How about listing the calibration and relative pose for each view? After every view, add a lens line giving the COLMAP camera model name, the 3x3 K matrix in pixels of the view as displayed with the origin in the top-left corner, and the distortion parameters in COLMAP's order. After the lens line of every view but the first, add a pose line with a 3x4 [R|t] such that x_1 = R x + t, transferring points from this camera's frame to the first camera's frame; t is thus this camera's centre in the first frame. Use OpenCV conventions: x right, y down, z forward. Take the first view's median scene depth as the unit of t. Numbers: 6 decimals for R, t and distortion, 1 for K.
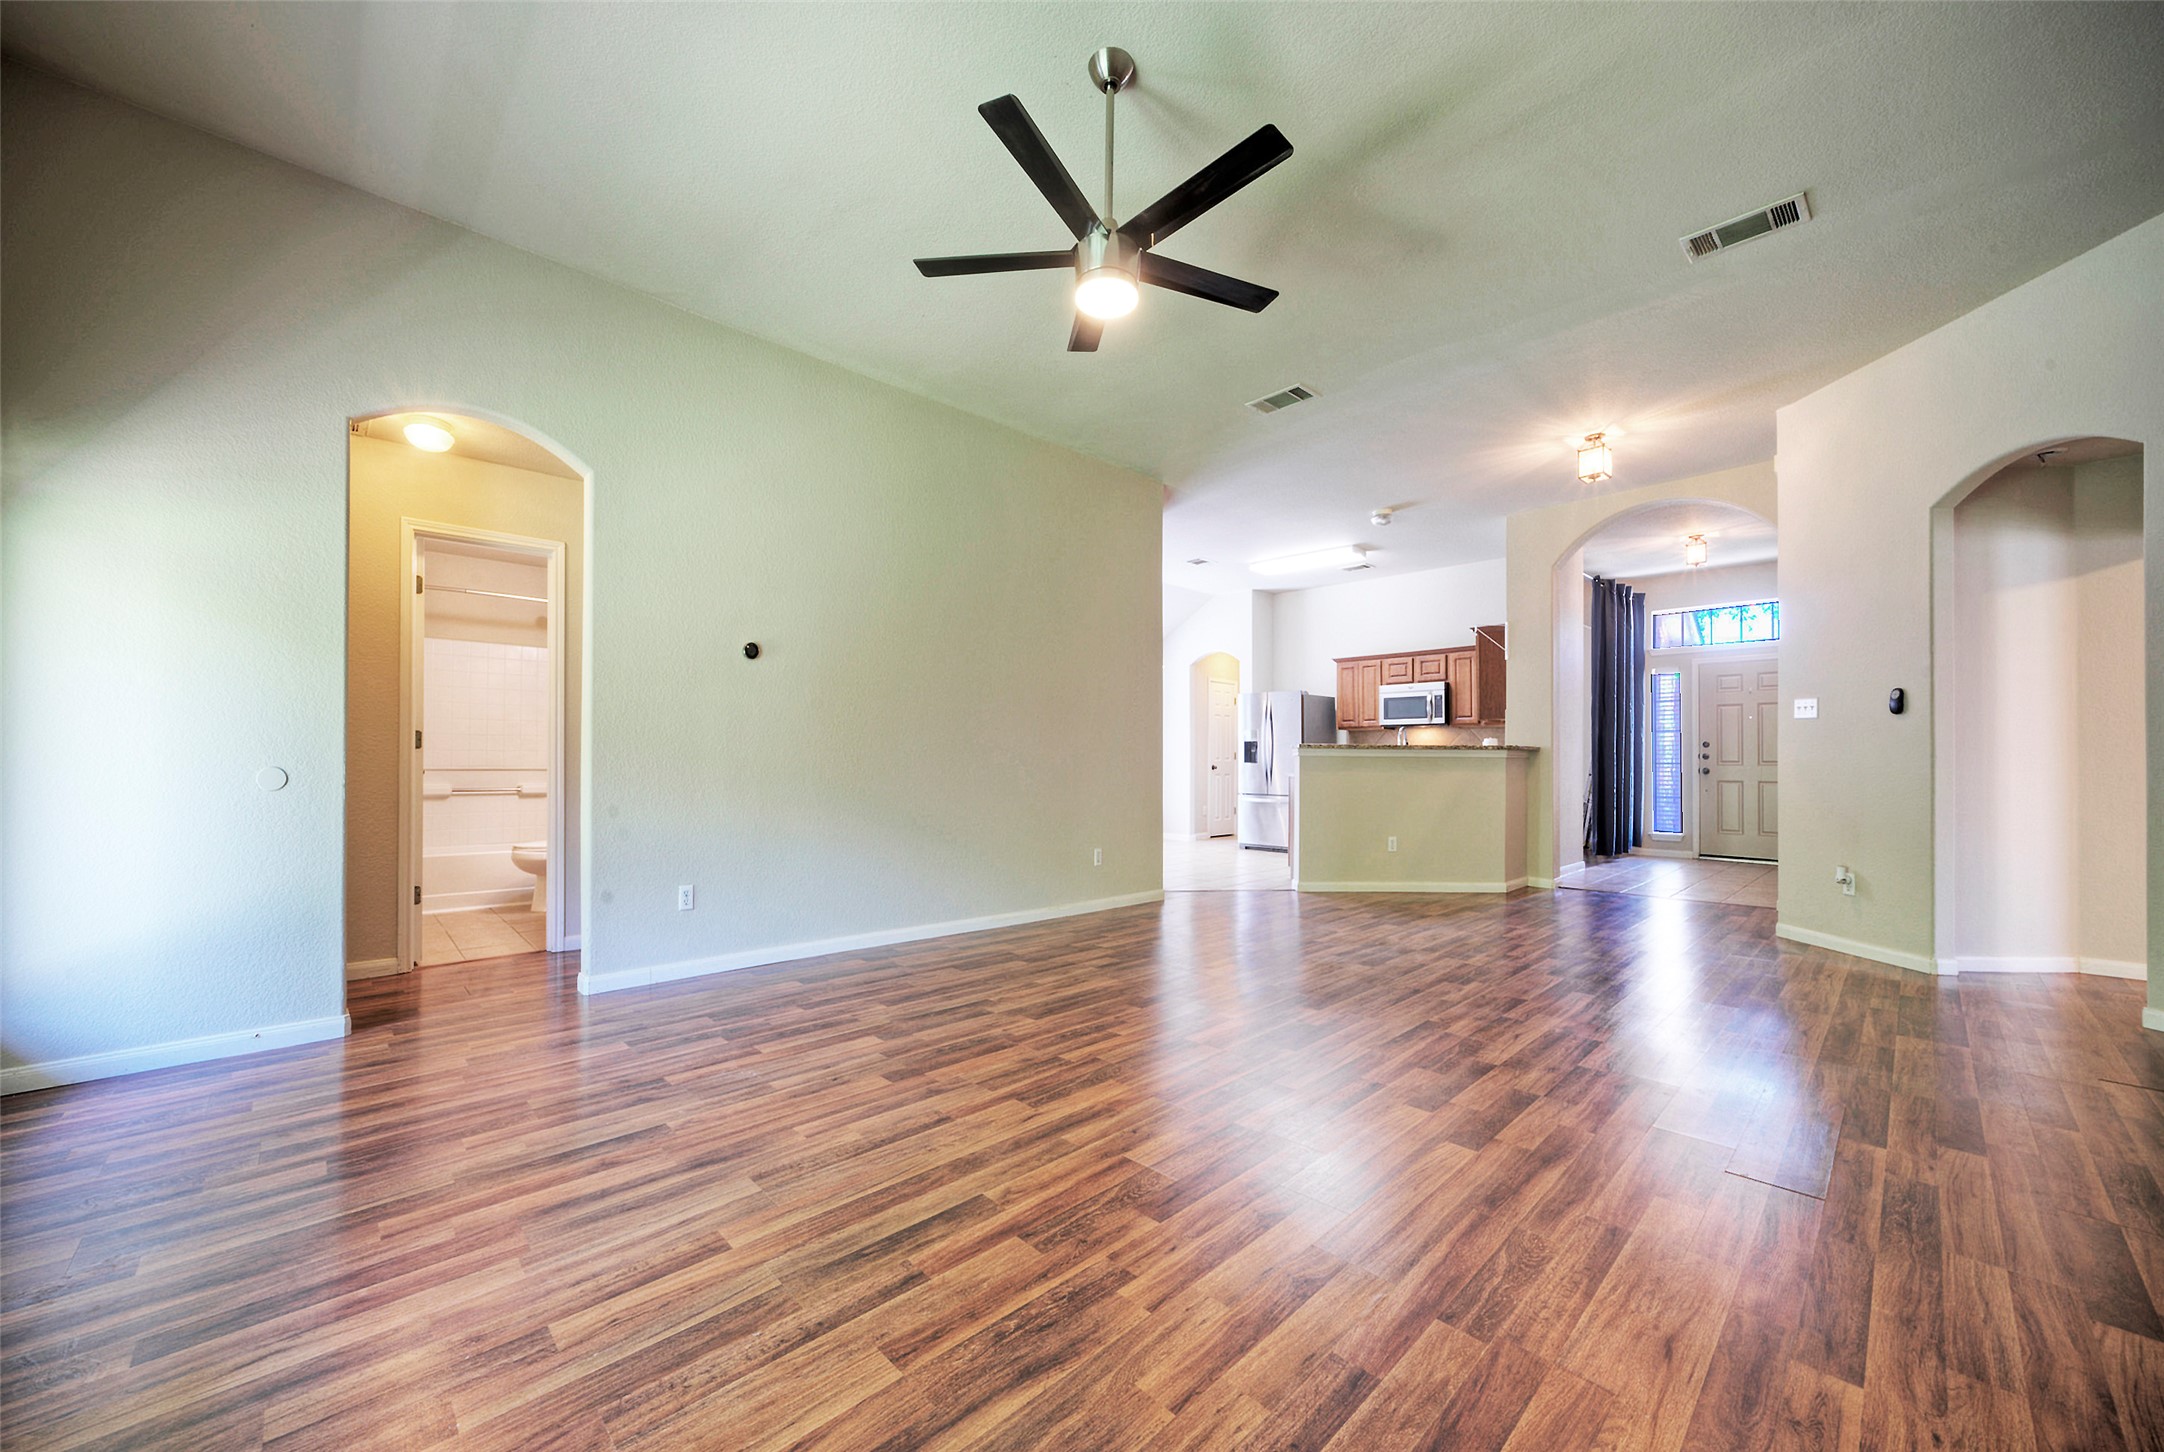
lens RADIAL K [[789.5, 0, 1135.4], [0, 789.5, 749.4], [0, 0, 1]] dist [-0.004213, 0.001185]
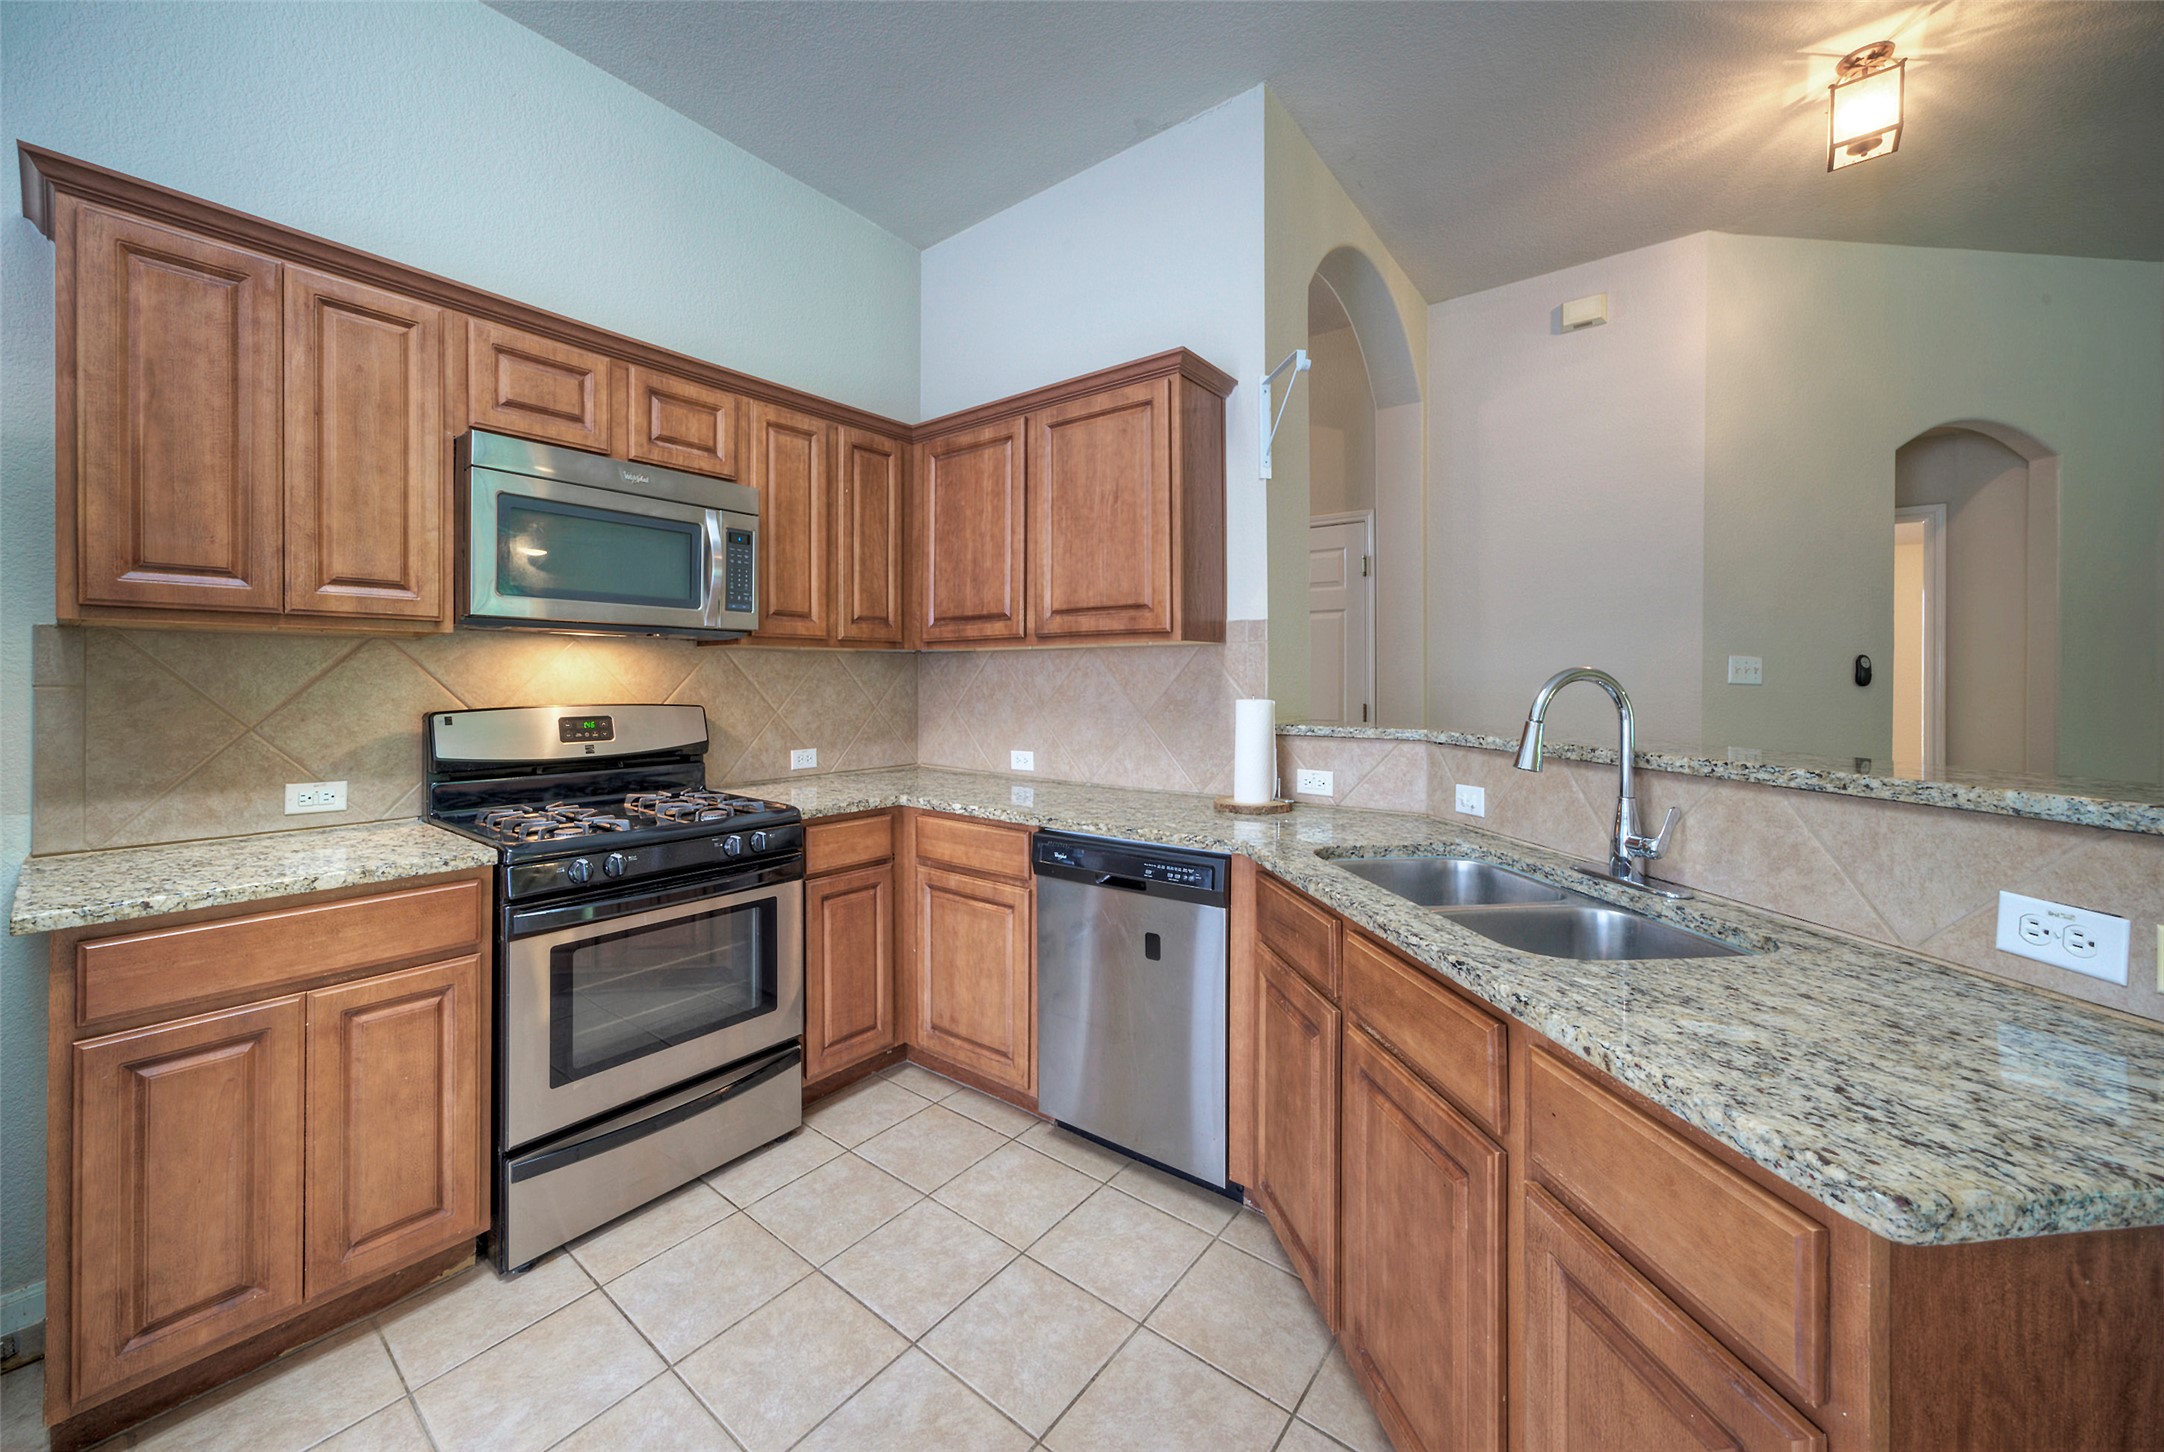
lens RADIAL K [[789.5, 0, 1064.8], [0, 789.5, 677.0], [0, 0, 1]] dist [-0.004213, 0.001185]
pose [[-0.067051, 0.002323, 0.997747, 0.102640], [-0.017800, 0.999835, -0.003524, -0.018990], [-0.997591, -0.017996, -0.066999, 0.972514]]
